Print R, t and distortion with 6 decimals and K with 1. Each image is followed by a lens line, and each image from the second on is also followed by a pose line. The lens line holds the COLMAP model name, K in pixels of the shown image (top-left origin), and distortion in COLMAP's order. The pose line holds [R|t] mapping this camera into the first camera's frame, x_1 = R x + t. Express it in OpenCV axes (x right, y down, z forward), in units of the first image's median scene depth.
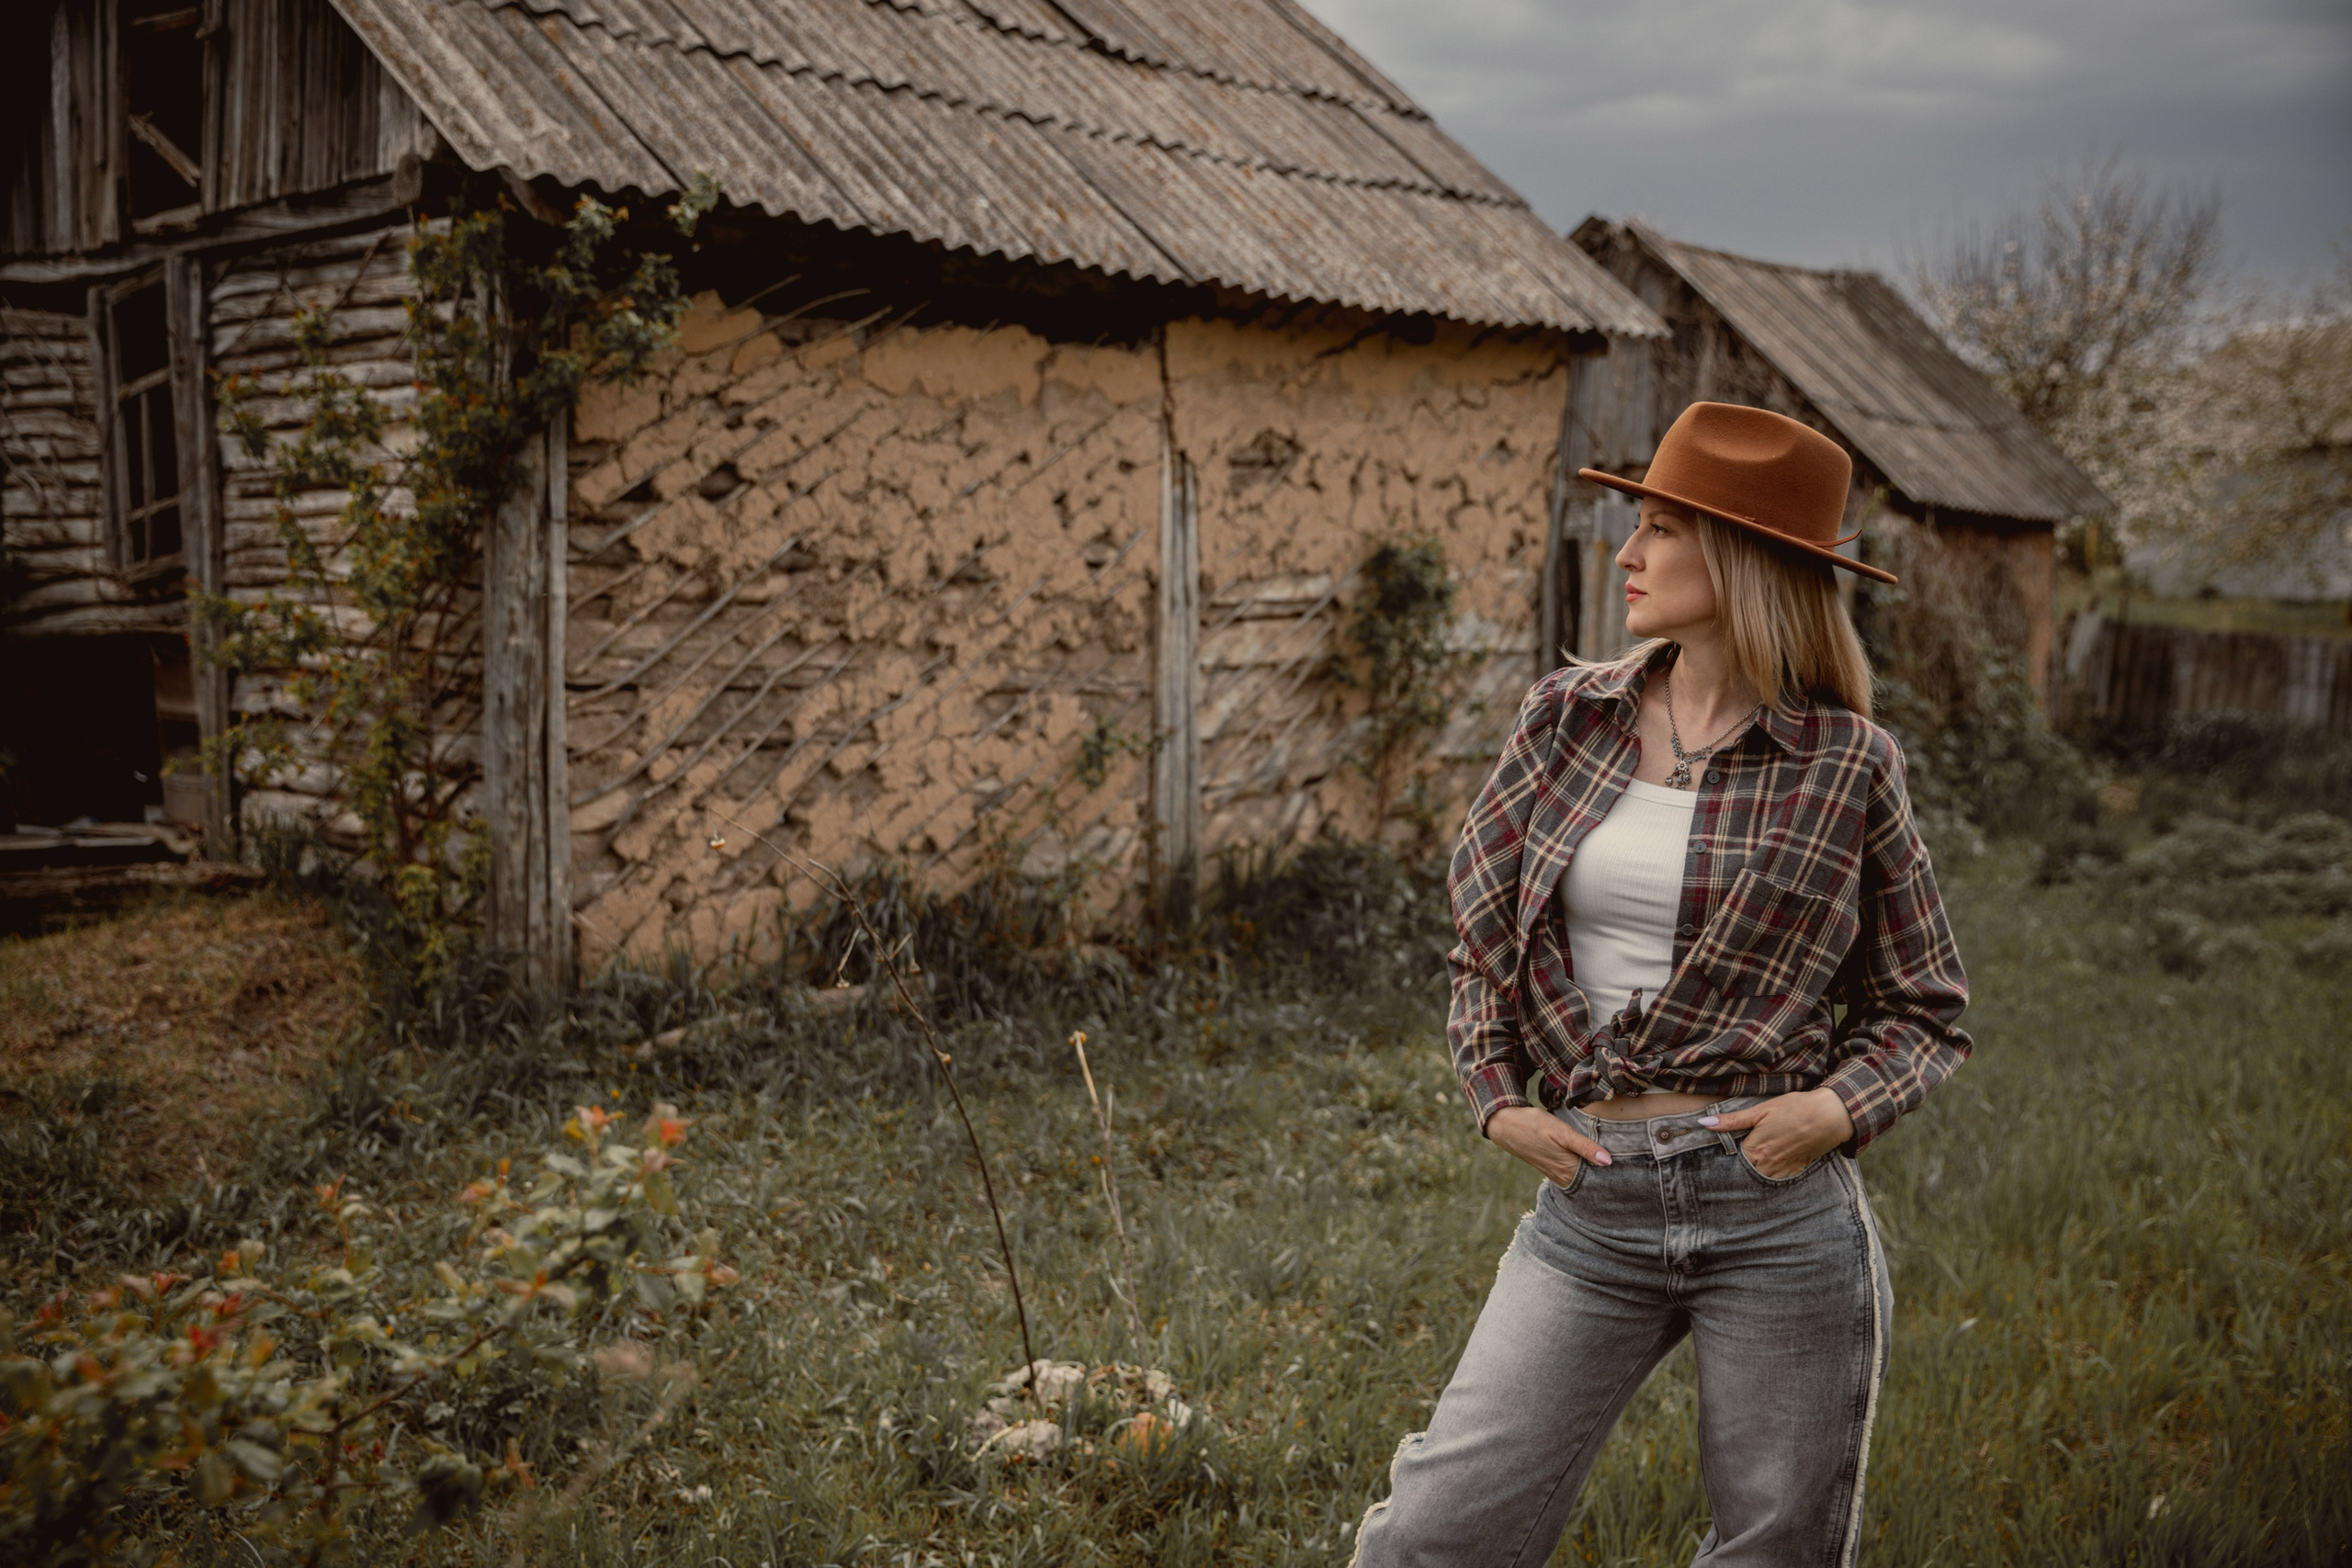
lens RADIAL K [[2401.2, 0, 1176.0], [0, 2401.2, 784.0], [0, 0, 1]] dist [-0.001392, 0.009523]
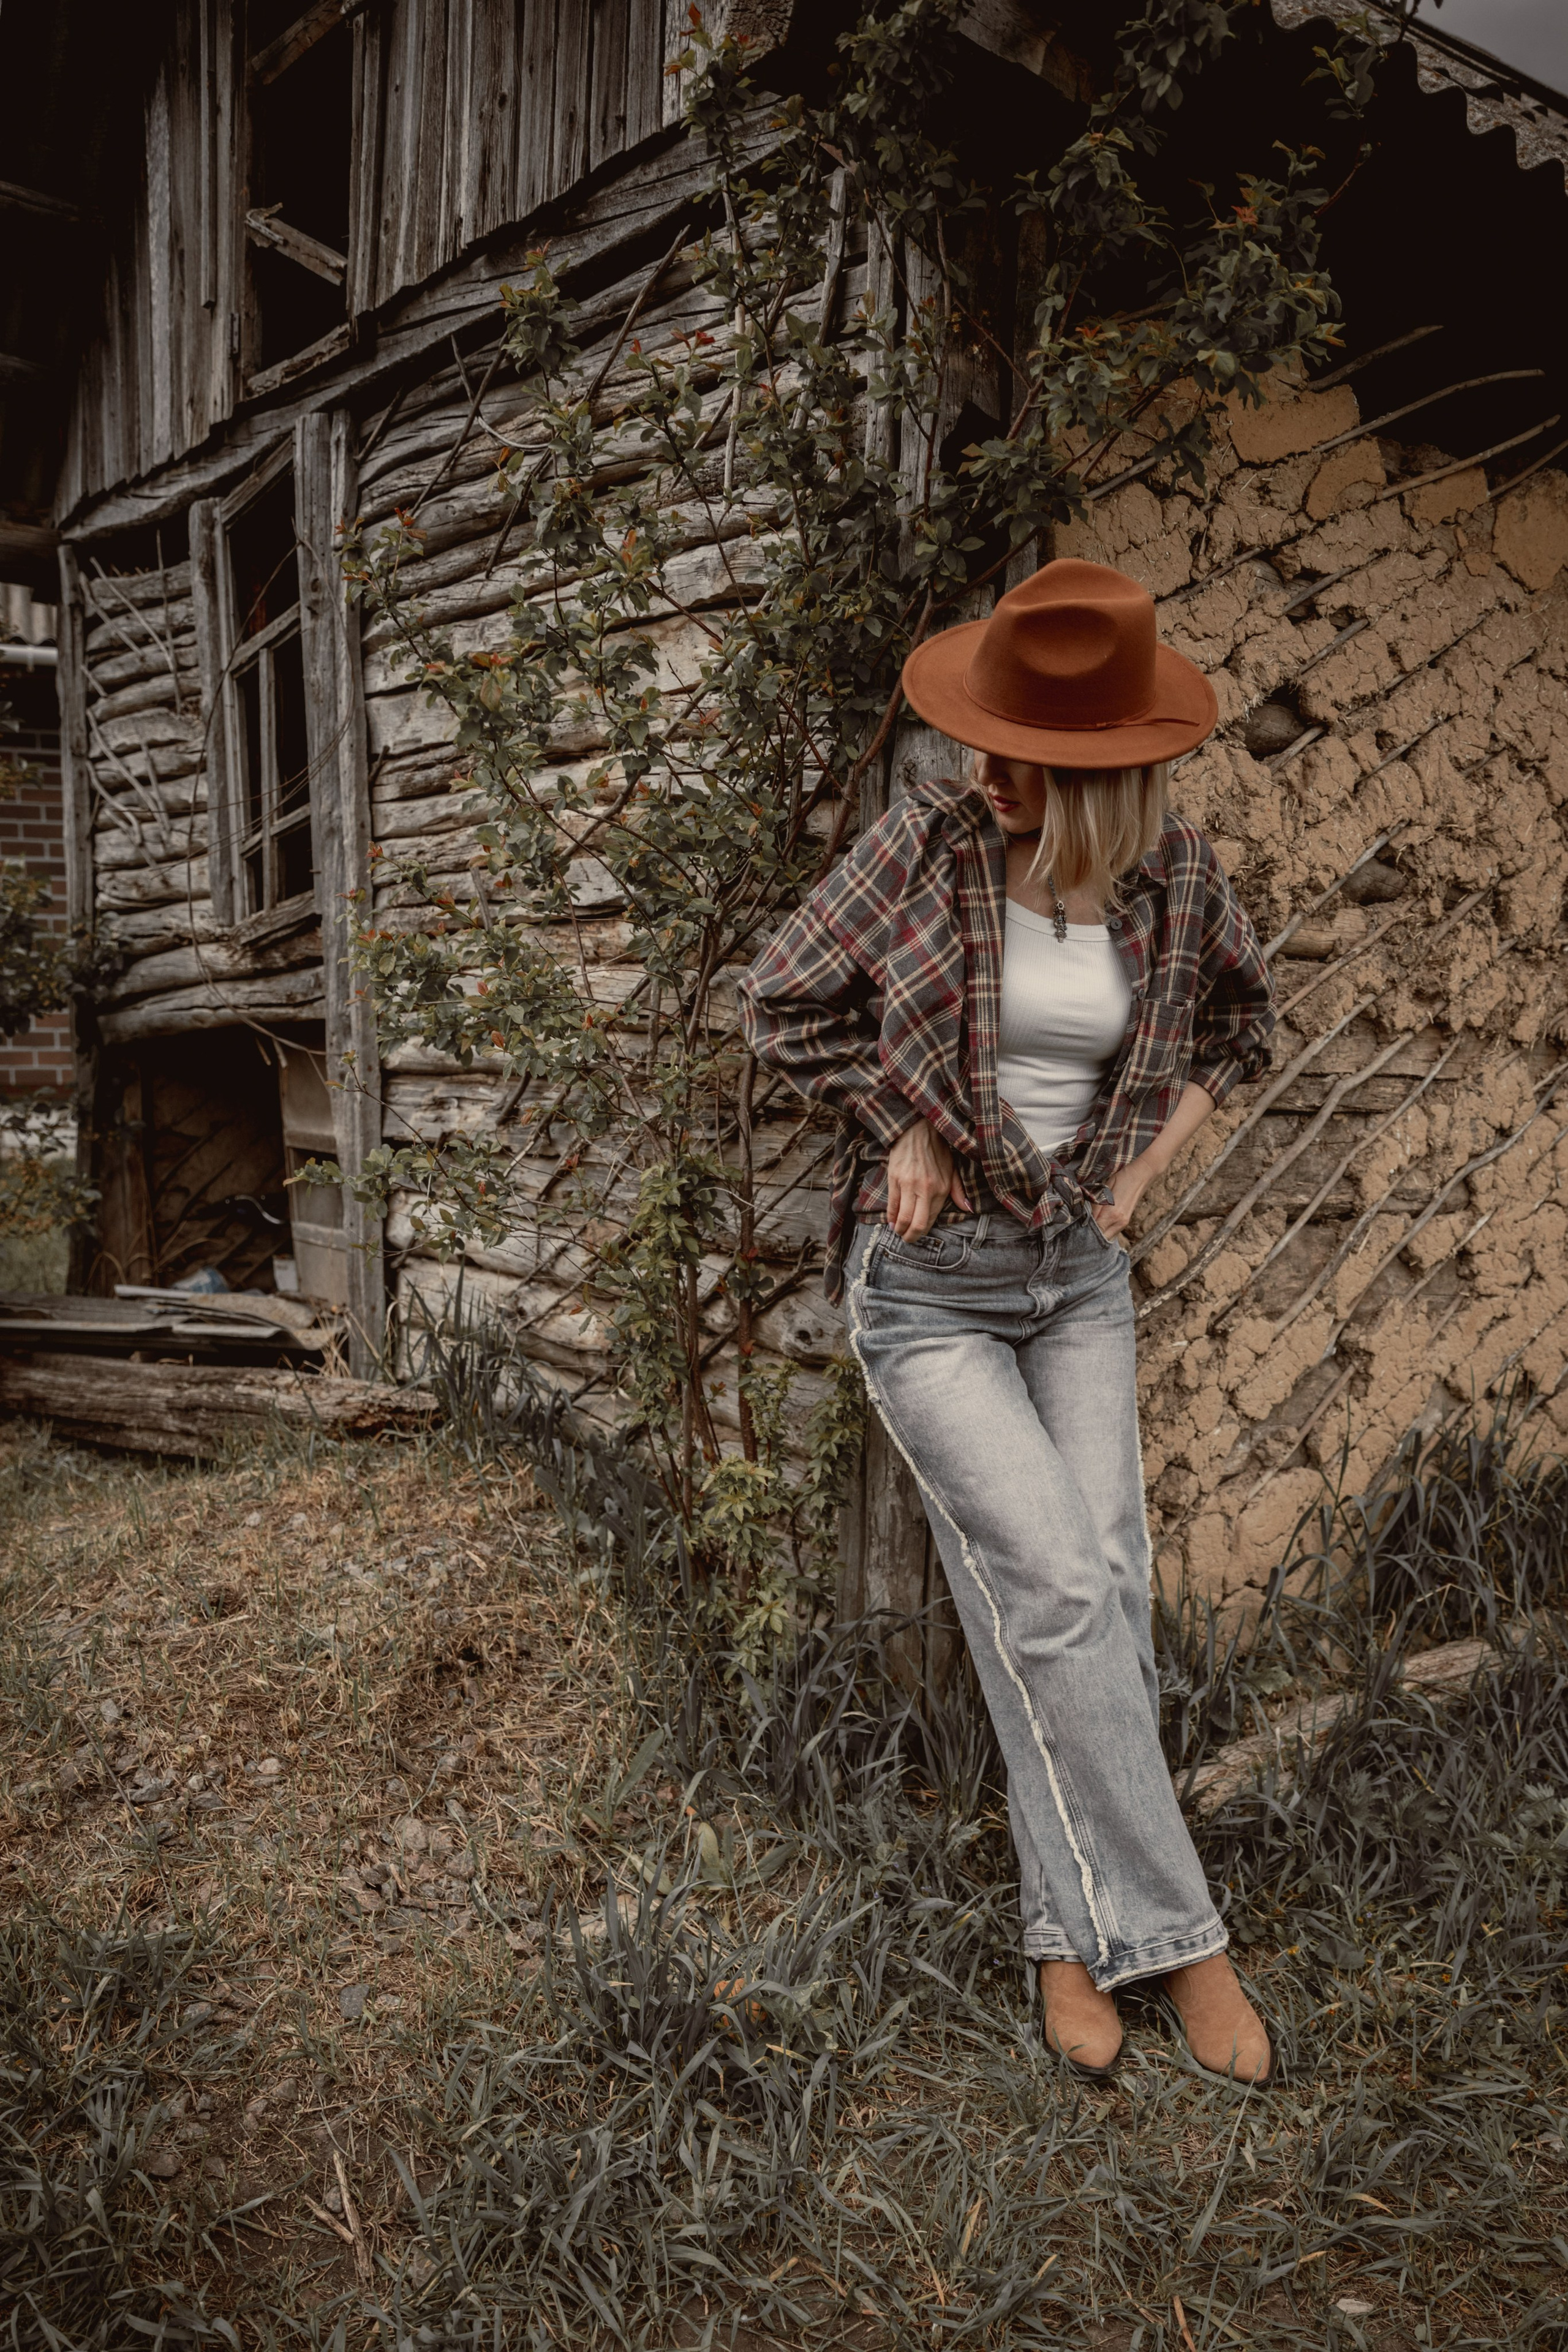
lens RADIAL K [[1625.1, 0, 788.9], [0, 1625.1, 1310.8], [0, 0, 1]] dist [-0.061395, 0.003196]
pose [[0.991283, 0.029468, -0.128411, -0.235665], [-0.018990, 0.996445, 0.082075, -0.022142], [0.130373, -0.078921, 0.988319, 0.597723]]
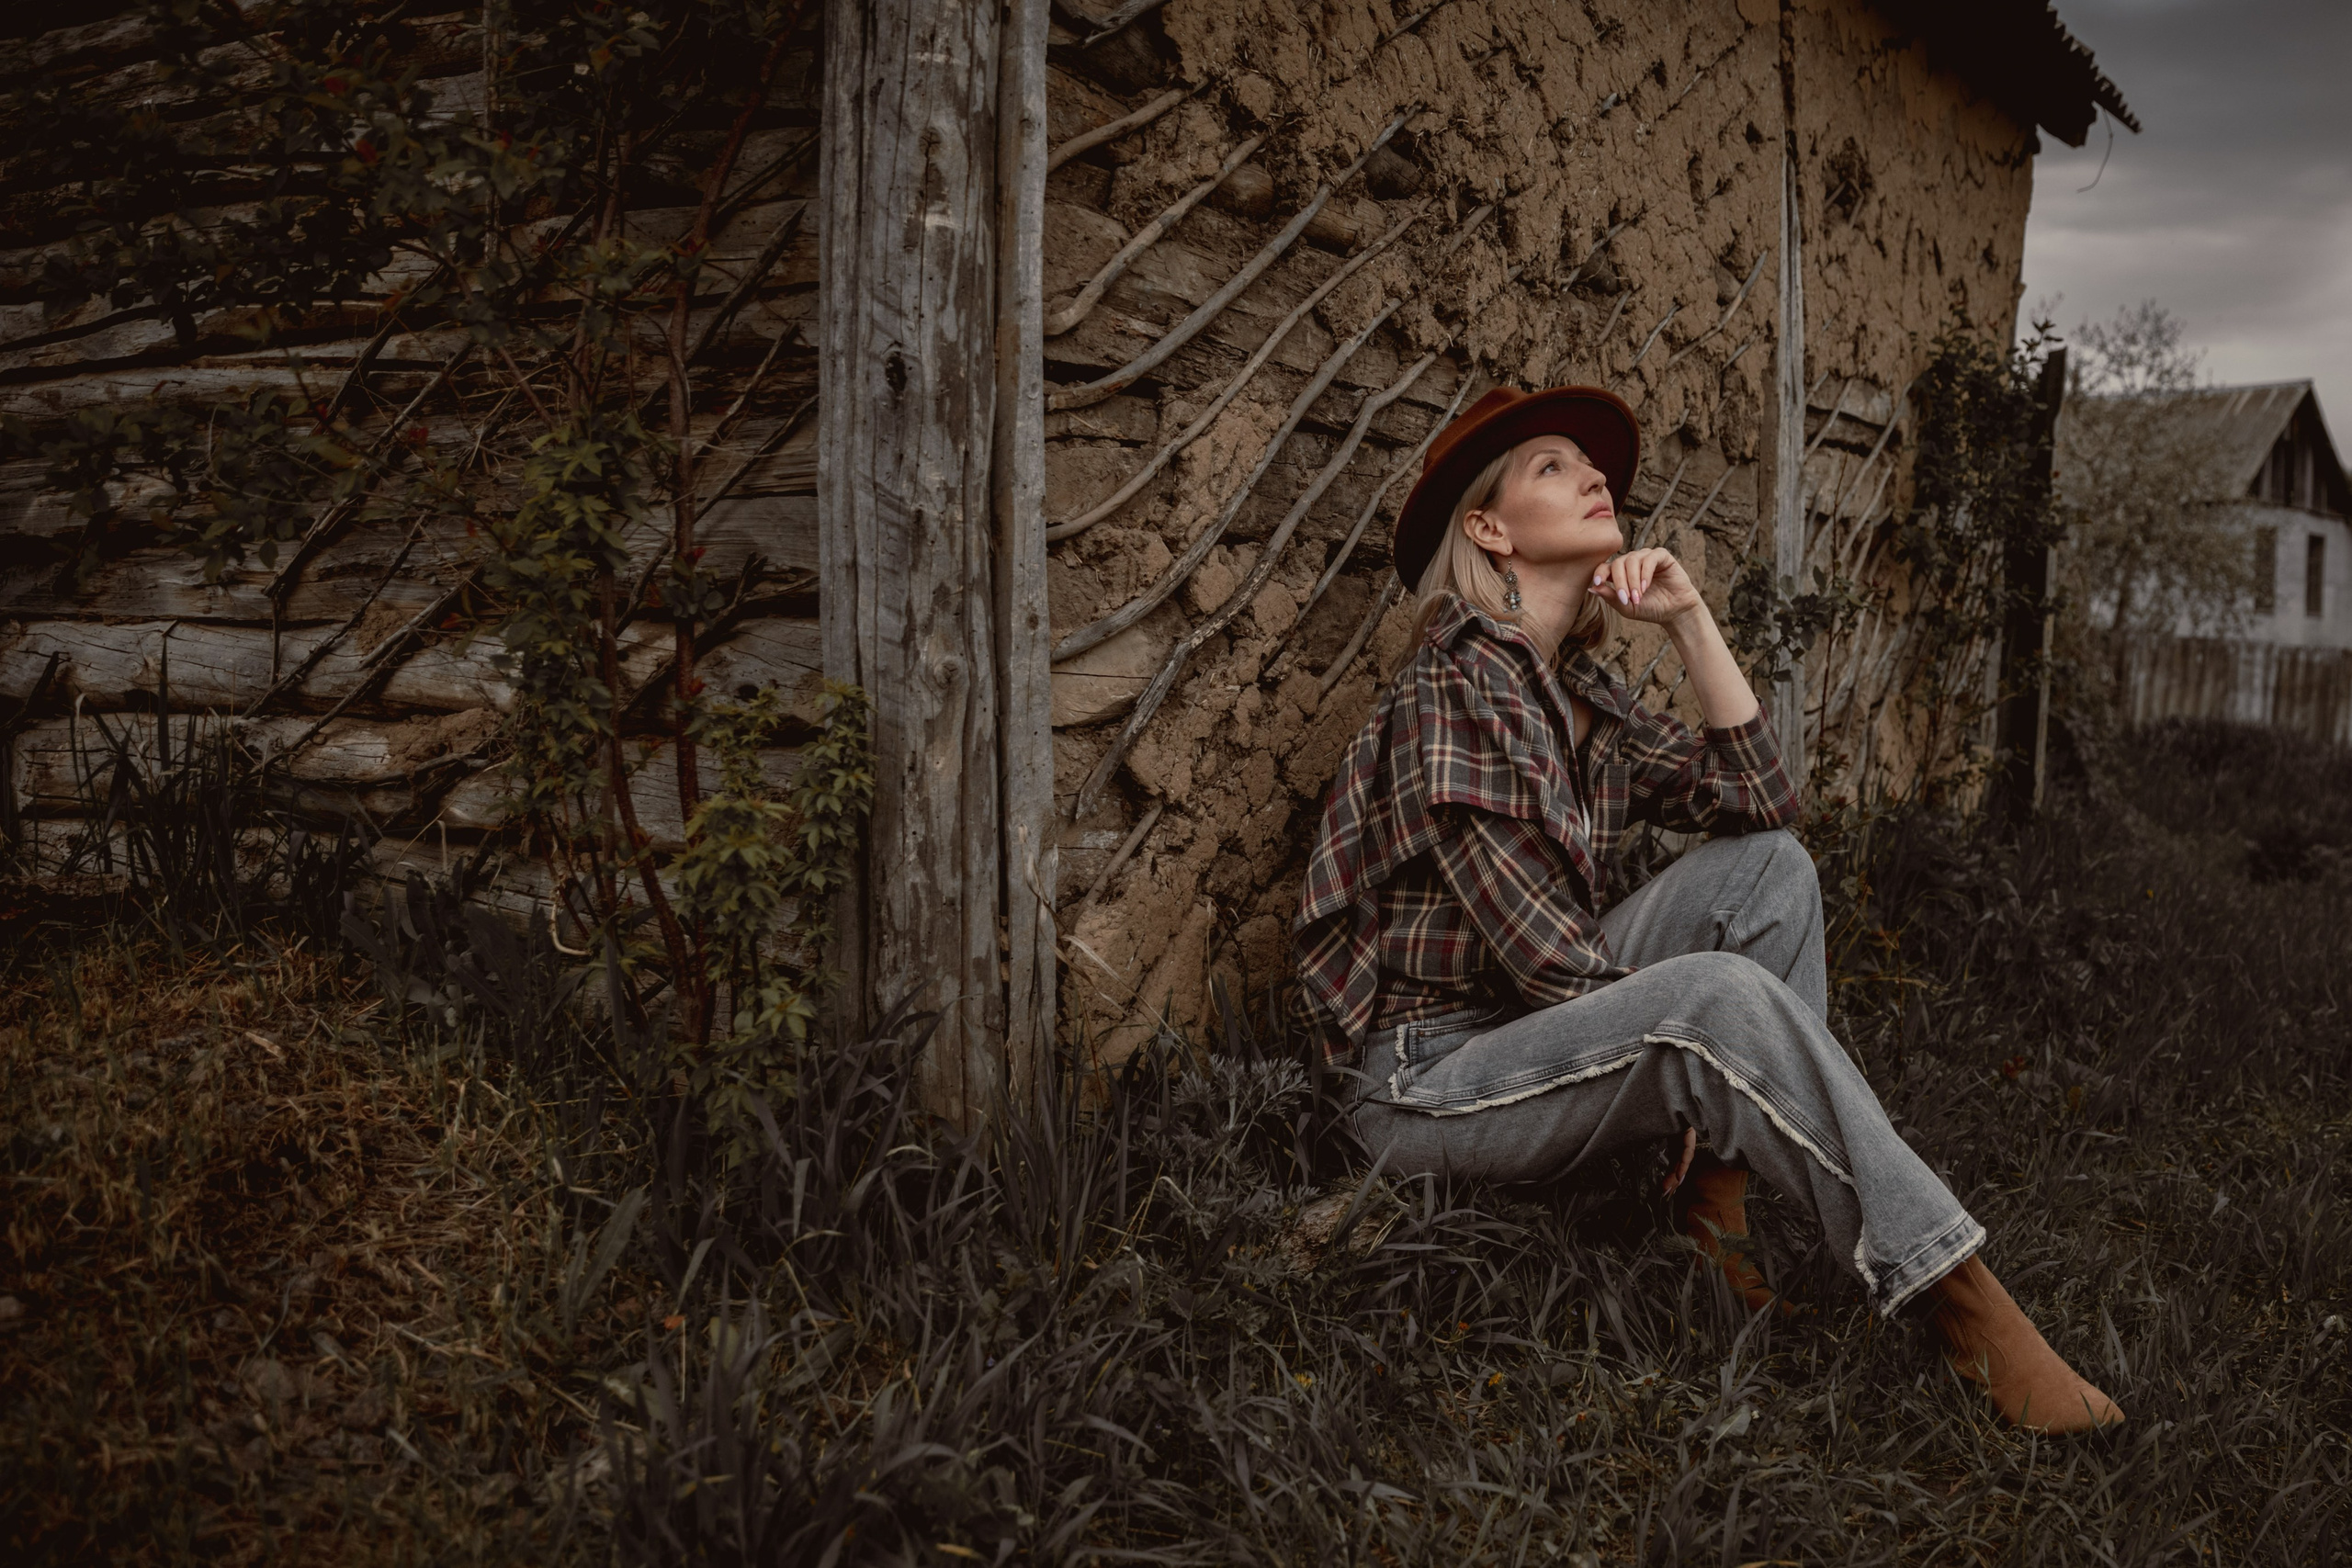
lens RADIAL K [[1980.2, 0, 1179.1], [0, 1980.2, 936.5], [0, 0, 1]] dist [-0.067833, 0.003070]
pose [[0.963684, -0.022340, 0.266109, -0.295989], [0.012071, 0.999120, 0.040164, 0.039296], [-0.266772, -0.035493, 0.963106, 0.623257]]
